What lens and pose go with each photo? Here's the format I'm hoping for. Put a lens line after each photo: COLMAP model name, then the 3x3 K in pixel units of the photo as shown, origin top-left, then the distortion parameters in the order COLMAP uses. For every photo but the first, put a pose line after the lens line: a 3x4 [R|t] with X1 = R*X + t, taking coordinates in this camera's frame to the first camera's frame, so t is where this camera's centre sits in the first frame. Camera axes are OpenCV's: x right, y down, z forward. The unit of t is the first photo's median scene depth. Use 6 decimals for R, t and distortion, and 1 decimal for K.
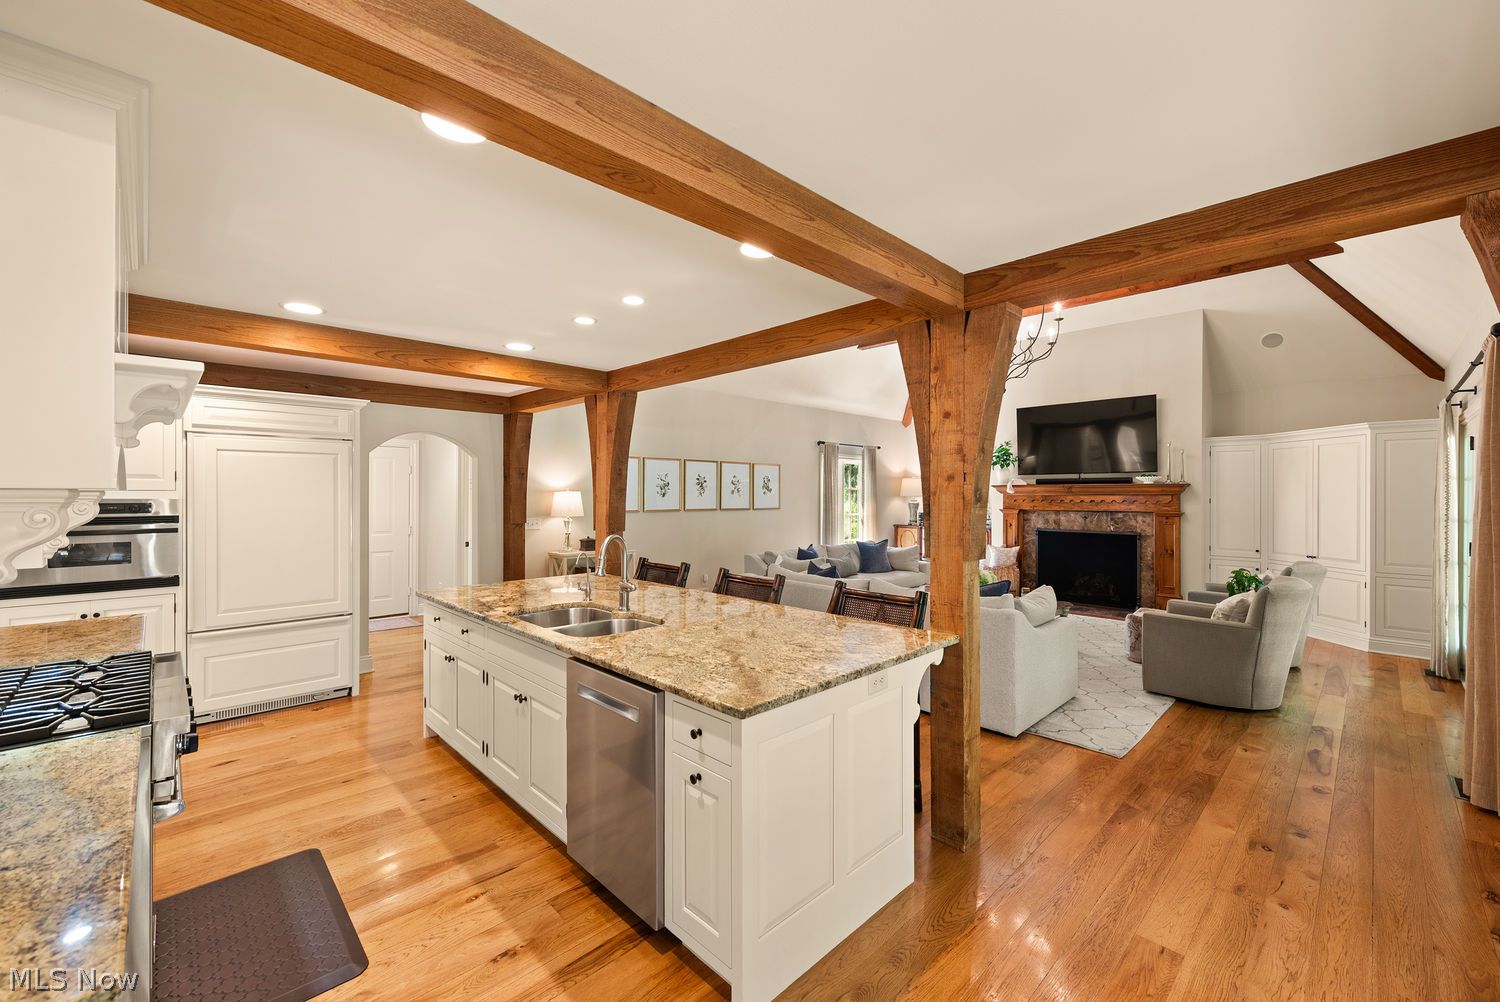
lens RADIAL K [[608.3, 0, 749.4], [0, 608.3, 494.2], [0, 0, 1]] dist [0.003233, 0.000153]
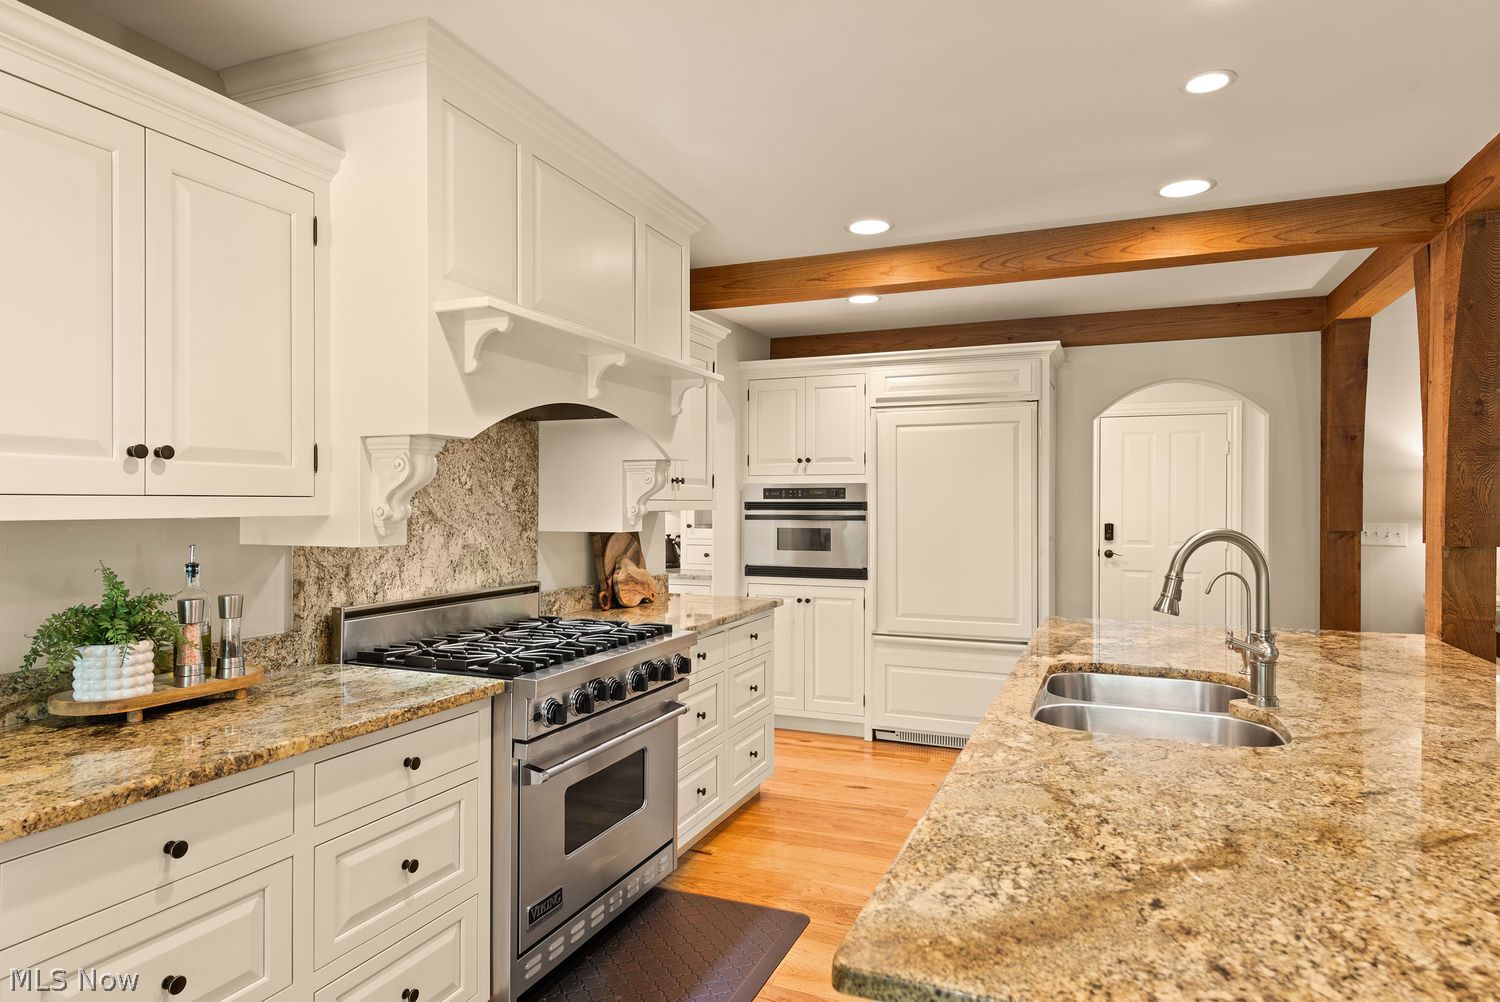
lens RADIAL K [[880.4, 0, 747.8], [0, 880.4, 508.0], [0, 0, 1]] dist [0.021083, -0.000418]
pose [[0.392993, 0.005829, -0.919523, 0.202444], [-0.002713, 0.999983, 0.005180, 0.040091], [0.919537, 0.000459, 0.393002, 0.345530]]
